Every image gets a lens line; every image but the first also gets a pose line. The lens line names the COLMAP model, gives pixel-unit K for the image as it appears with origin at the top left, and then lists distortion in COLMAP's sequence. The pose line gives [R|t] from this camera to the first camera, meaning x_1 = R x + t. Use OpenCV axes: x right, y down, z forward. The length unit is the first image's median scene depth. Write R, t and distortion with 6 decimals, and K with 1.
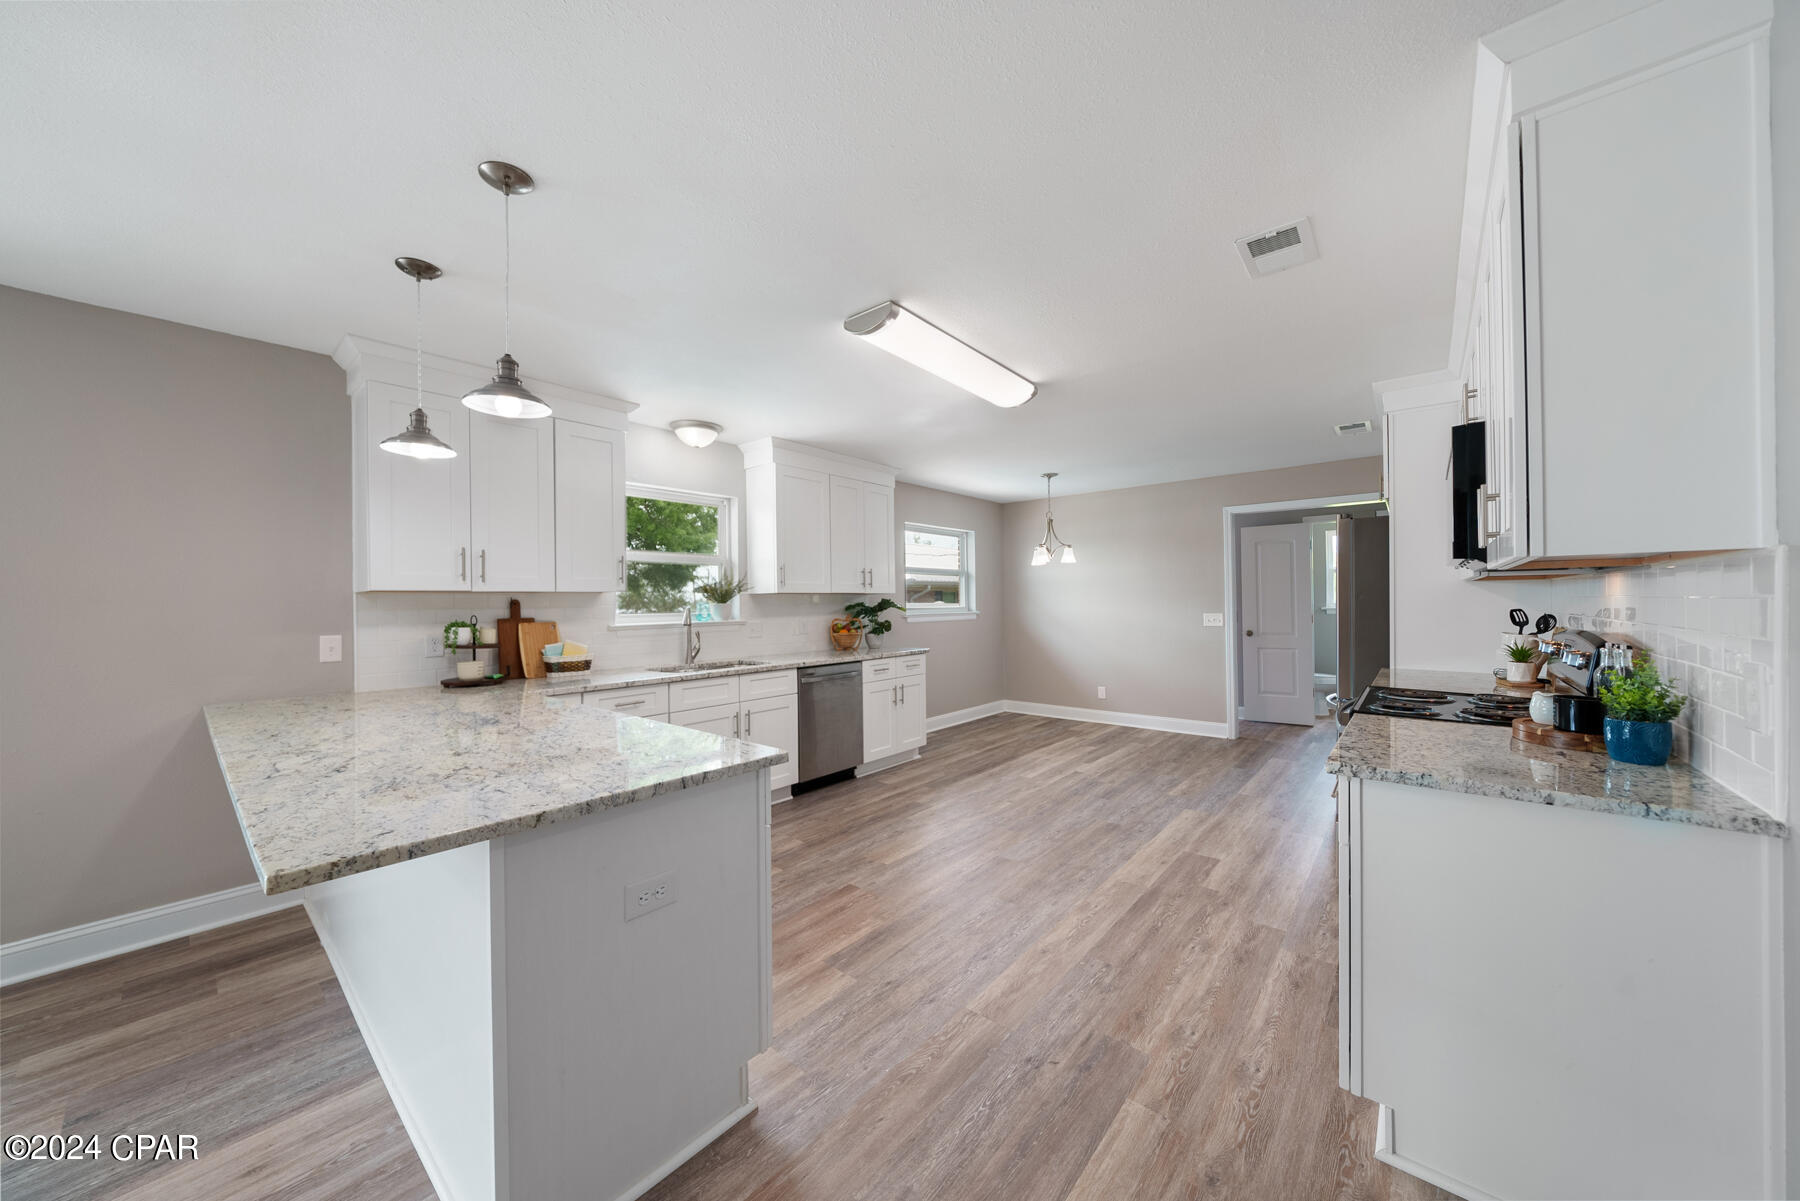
lens RADIAL K [[618.6, 0, 889.4], [0, 618.6, 597.1], [0, 0, 1]] dist [-0.001254, -0.000124]
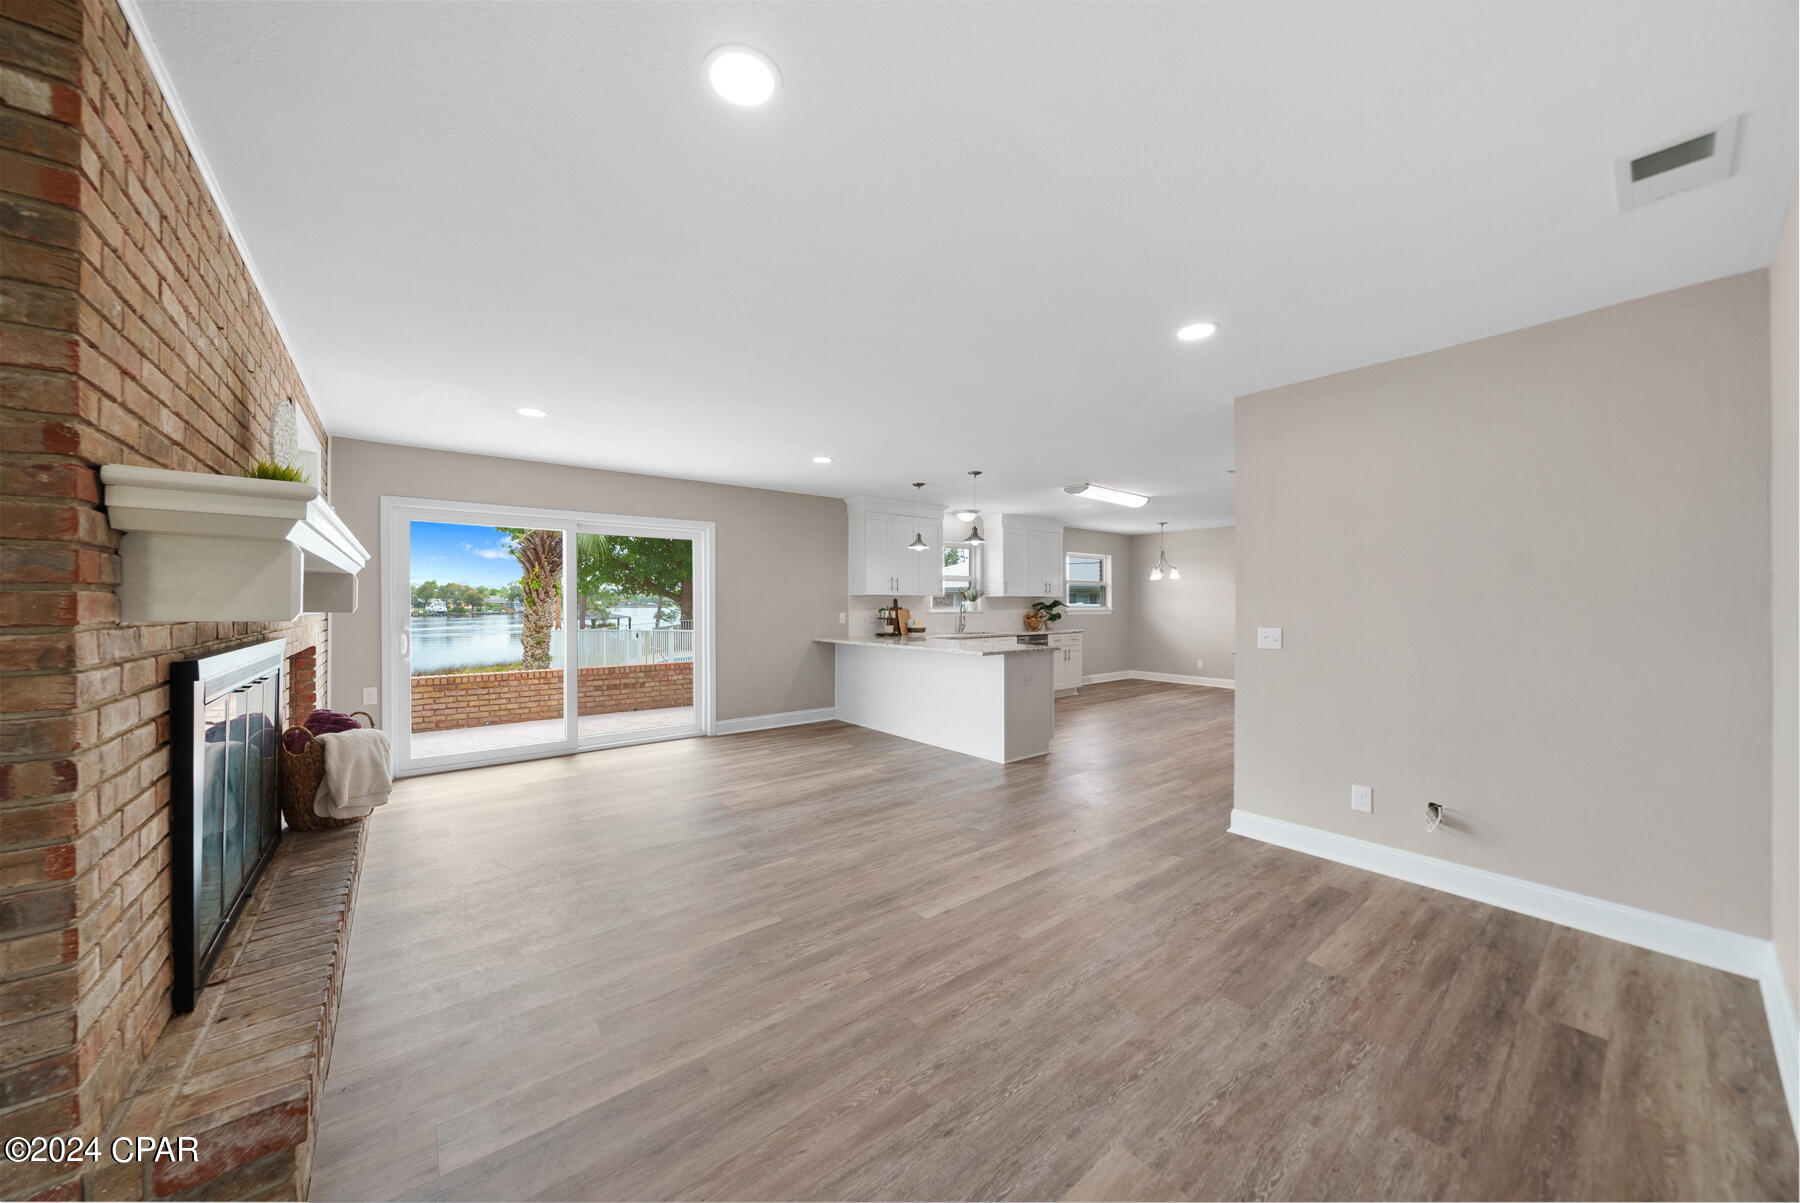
lens RADIAL K [[618.6, 0, 889.4], [0, 618.6, 598.1], [0, 0, 1]] dist [-0.001254, -0.000124]
pose [[0.981910, 0.011866, -0.188974, -0.175386], [-0.011072, 0.999925, 0.005258, -0.008068], [0.189022, -0.003070, 0.981968, -0.950460]]
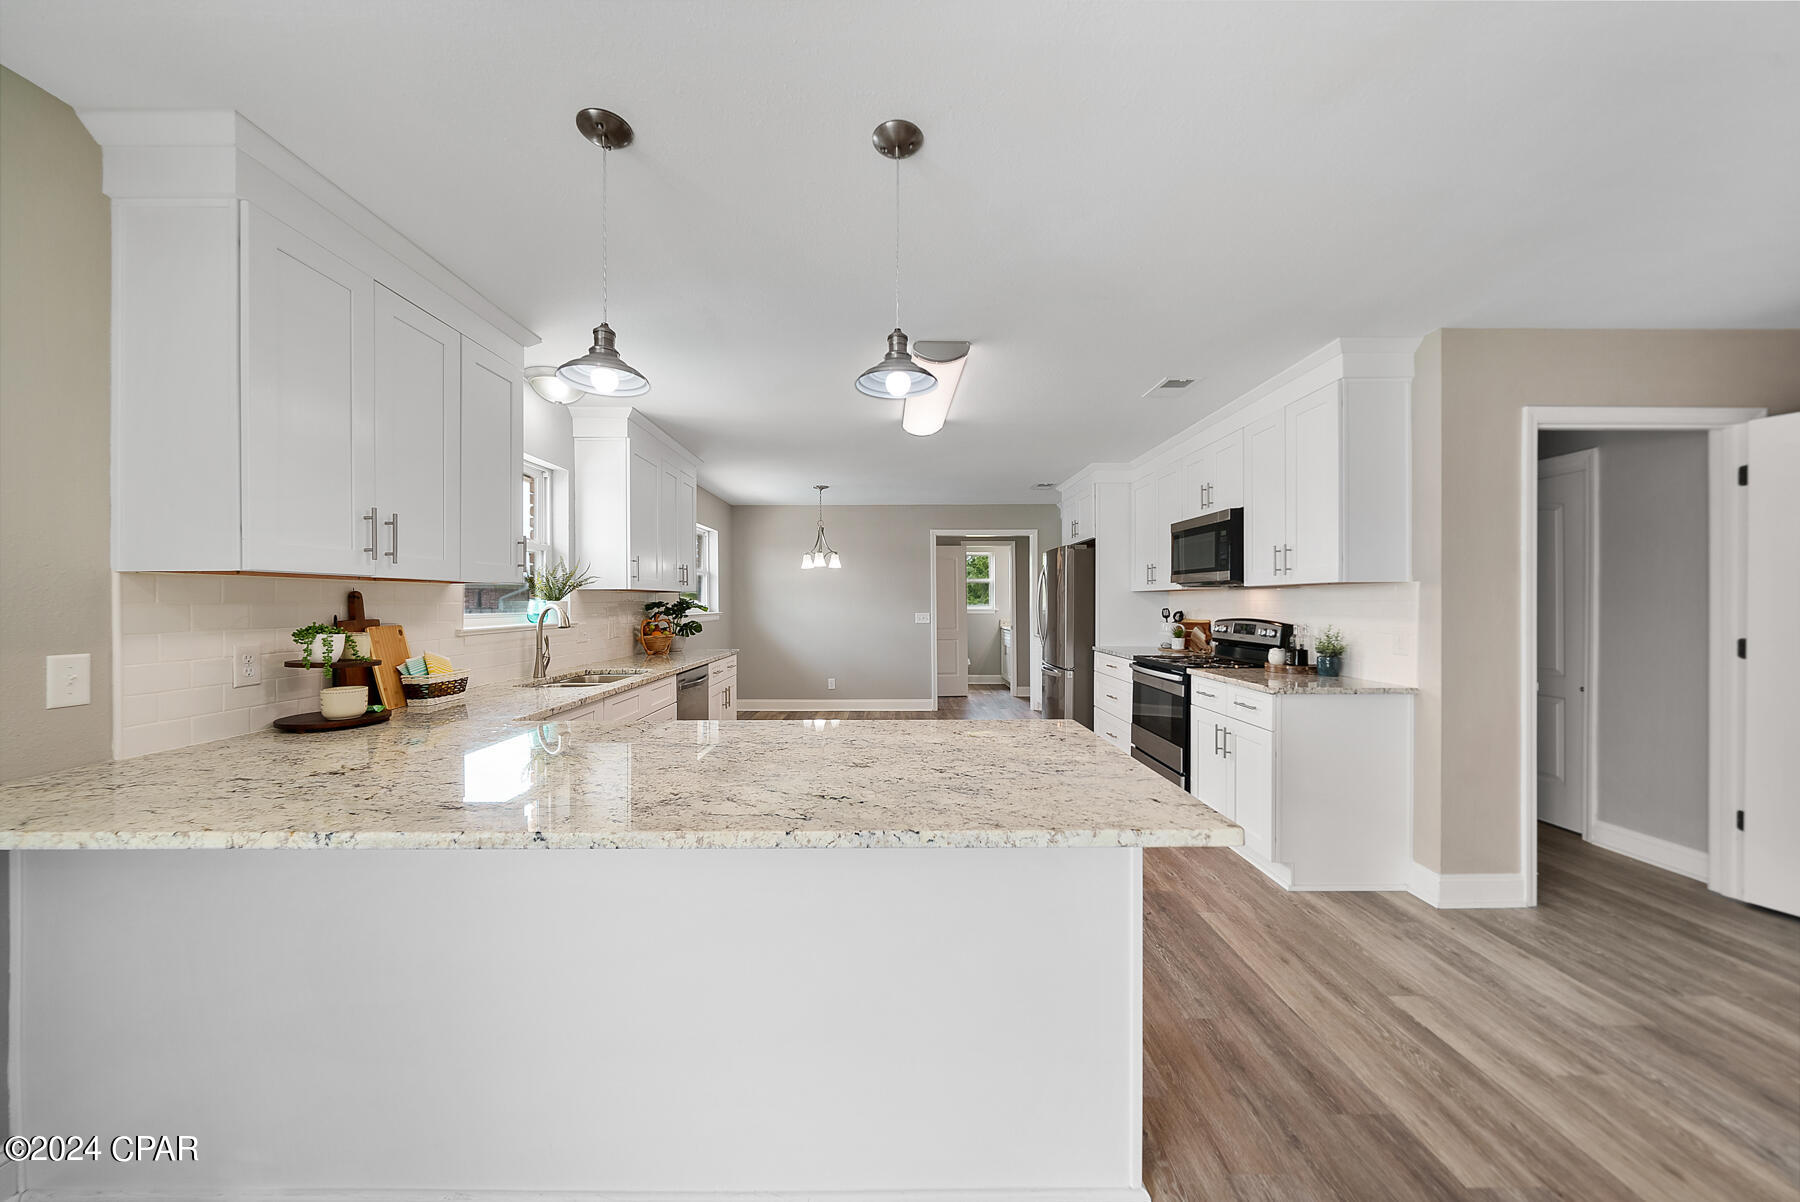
lens RADIAL K [[618.6, 0, 889.4], [0, 618.6, 597.6], [0, 0, 1]] dist [-0.001254, -0.000124]
pose [[0.759981, 0.013585, 0.649803, -0.494284], [-0.011507, 0.999906, -0.007446, 0.007692], [-0.649843, -0.001818, 0.760066, 0.119157]]
